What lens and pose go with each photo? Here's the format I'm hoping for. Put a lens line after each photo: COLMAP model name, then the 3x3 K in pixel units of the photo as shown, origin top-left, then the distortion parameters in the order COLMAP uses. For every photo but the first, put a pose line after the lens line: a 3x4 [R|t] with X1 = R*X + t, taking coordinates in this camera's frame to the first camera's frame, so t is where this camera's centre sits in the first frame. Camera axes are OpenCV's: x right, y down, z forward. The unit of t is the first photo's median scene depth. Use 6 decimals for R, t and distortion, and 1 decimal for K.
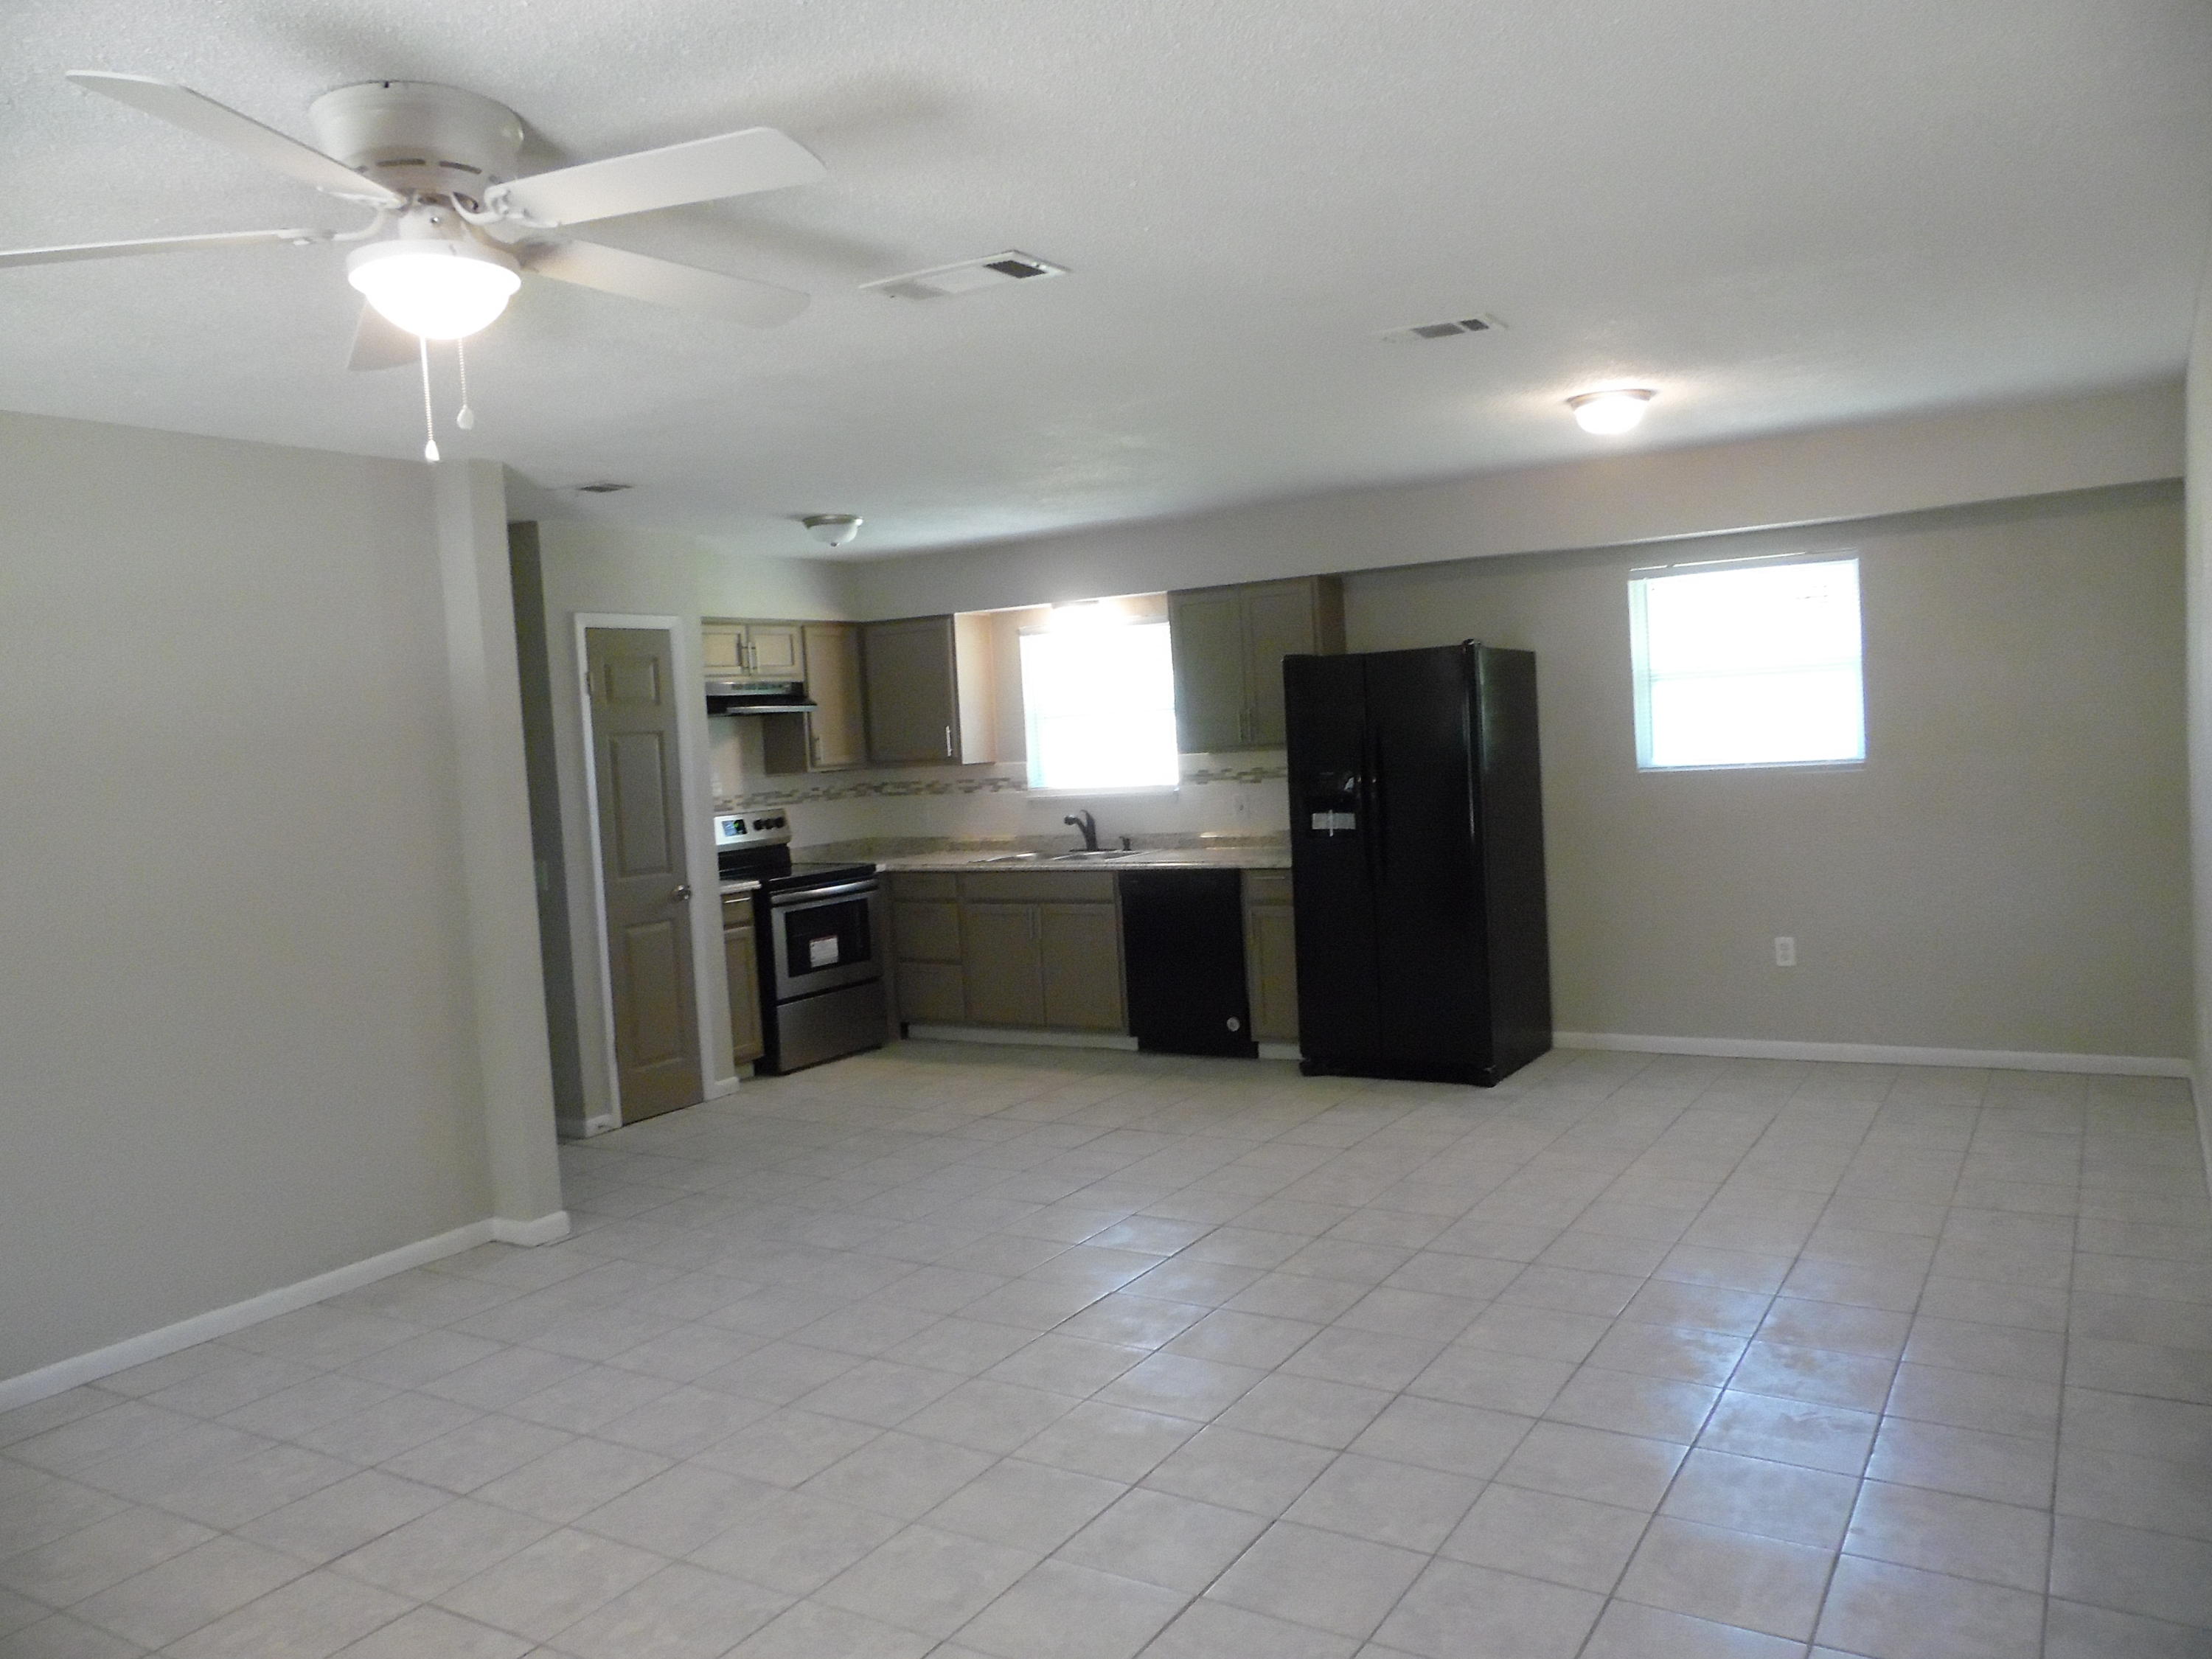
lens RADIAL K [[1645.3, 0, 1106.0], [0, 1645.3, 829.5], [0, 0, 1]] dist [-0.046626, 0.081681]
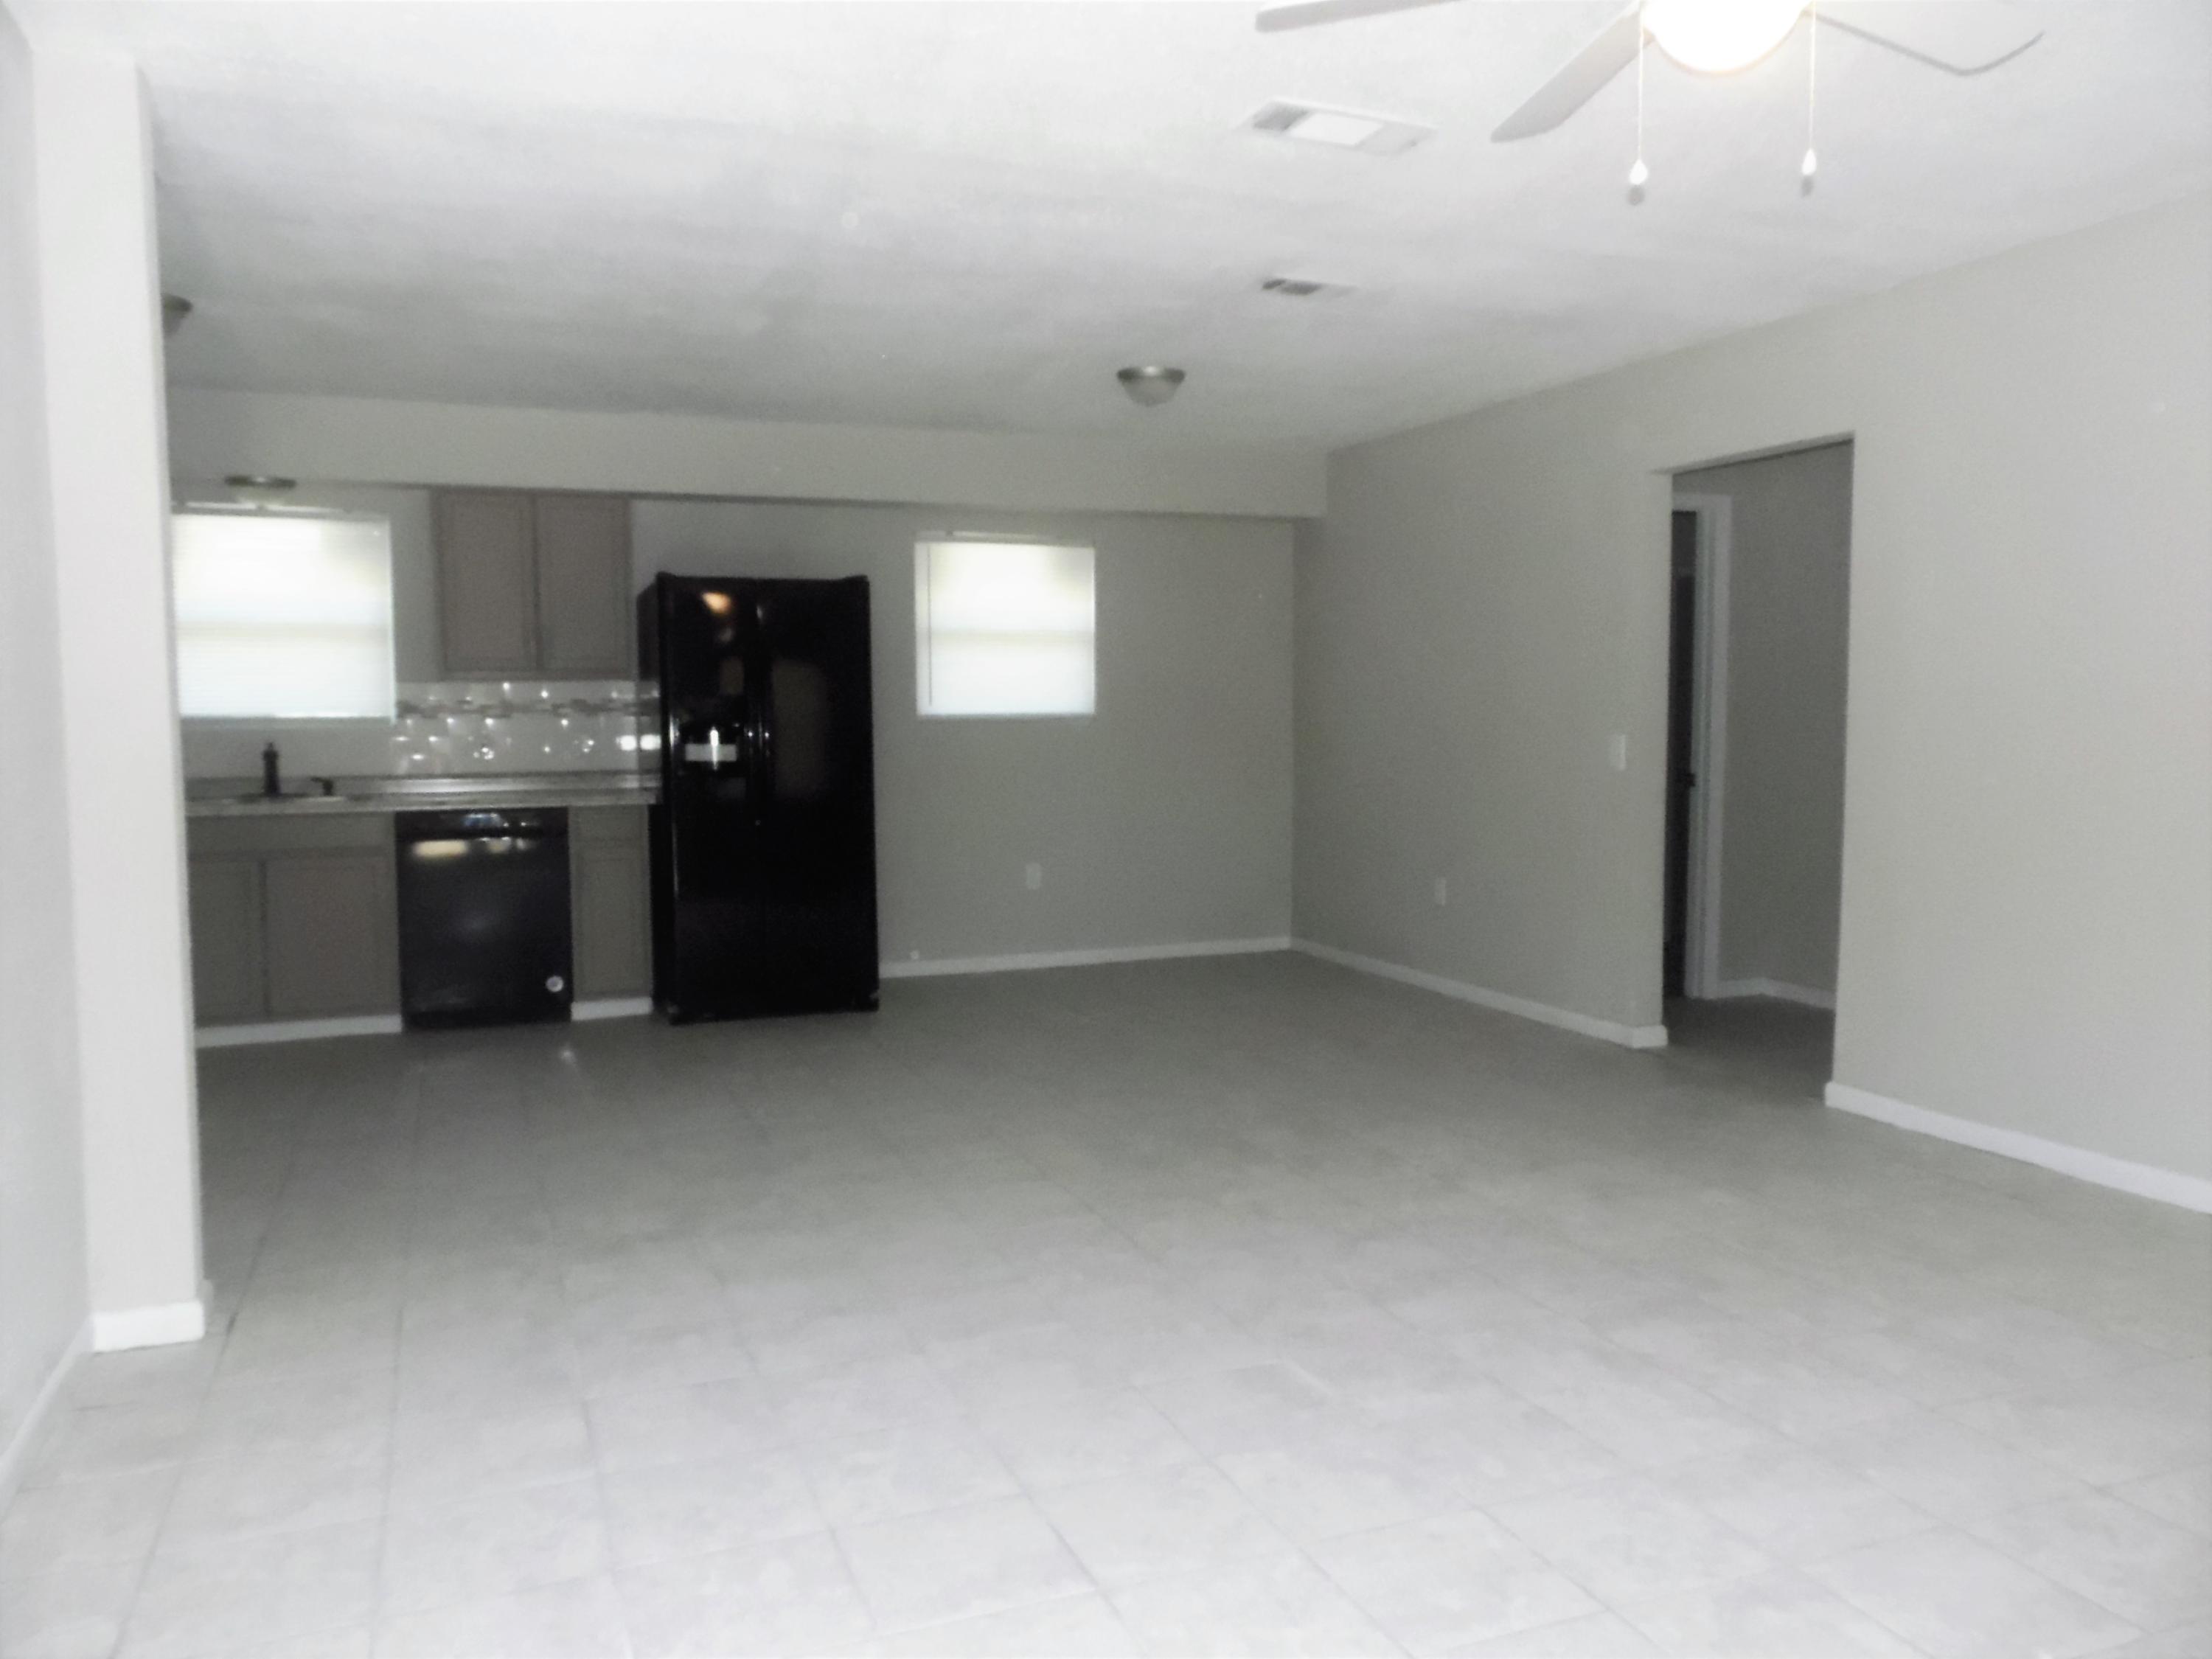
lens RADIAL K [[1645.3, 0, 1106.0], [0, 1645.3, 829.5], [0, 0, 1]] dist [-0.046626, 0.081681]
pose [[0.593867, -0.001310, 0.804562, -0.454343], [0.016911, 0.999798, -0.010854, 0.049705], [-0.804385, 0.020052, 0.593770, 0.236901]]
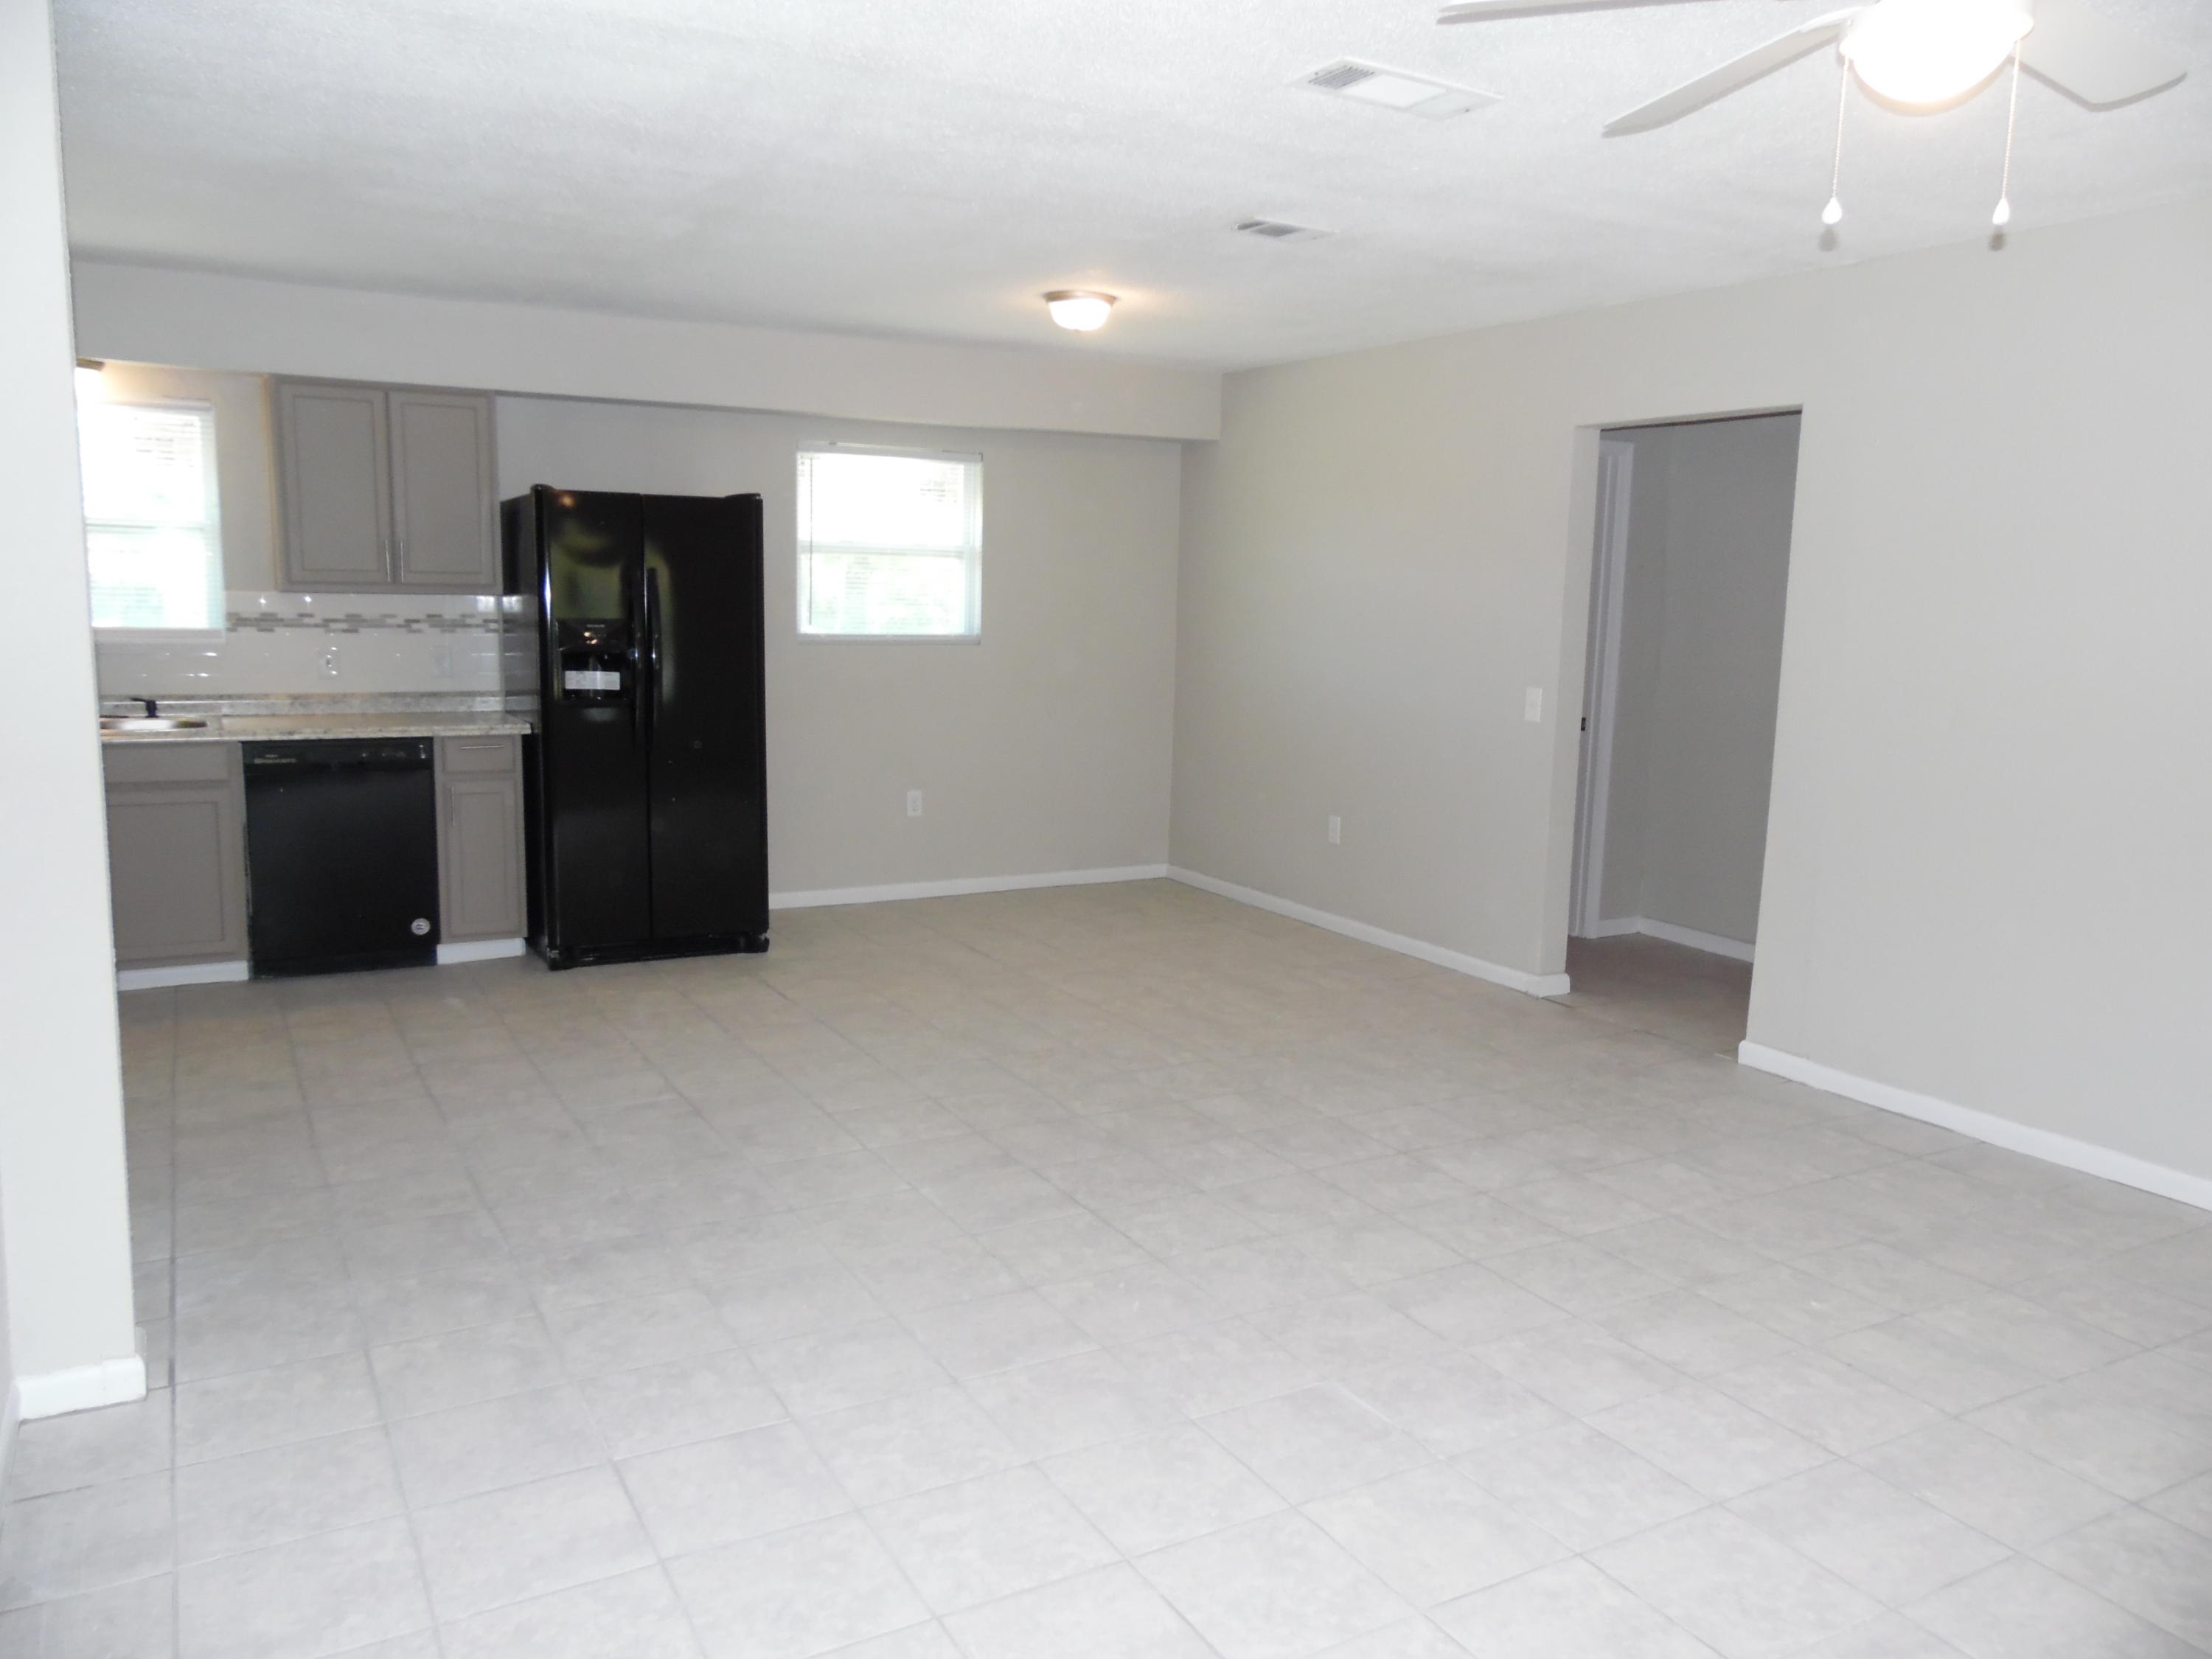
lens RADIAL K [[1645.3, 0, 1106.0], [0, 1645.3, 829.5], [0, 0, 1]] dist [-0.046626, 0.081681]
pose [[0.478327, -0.059000, 0.876198, -0.472115], [-0.001109, 0.997699, 0.067787, 0.014001], [-0.878181, -0.033396, 0.477161, 0.309207]]
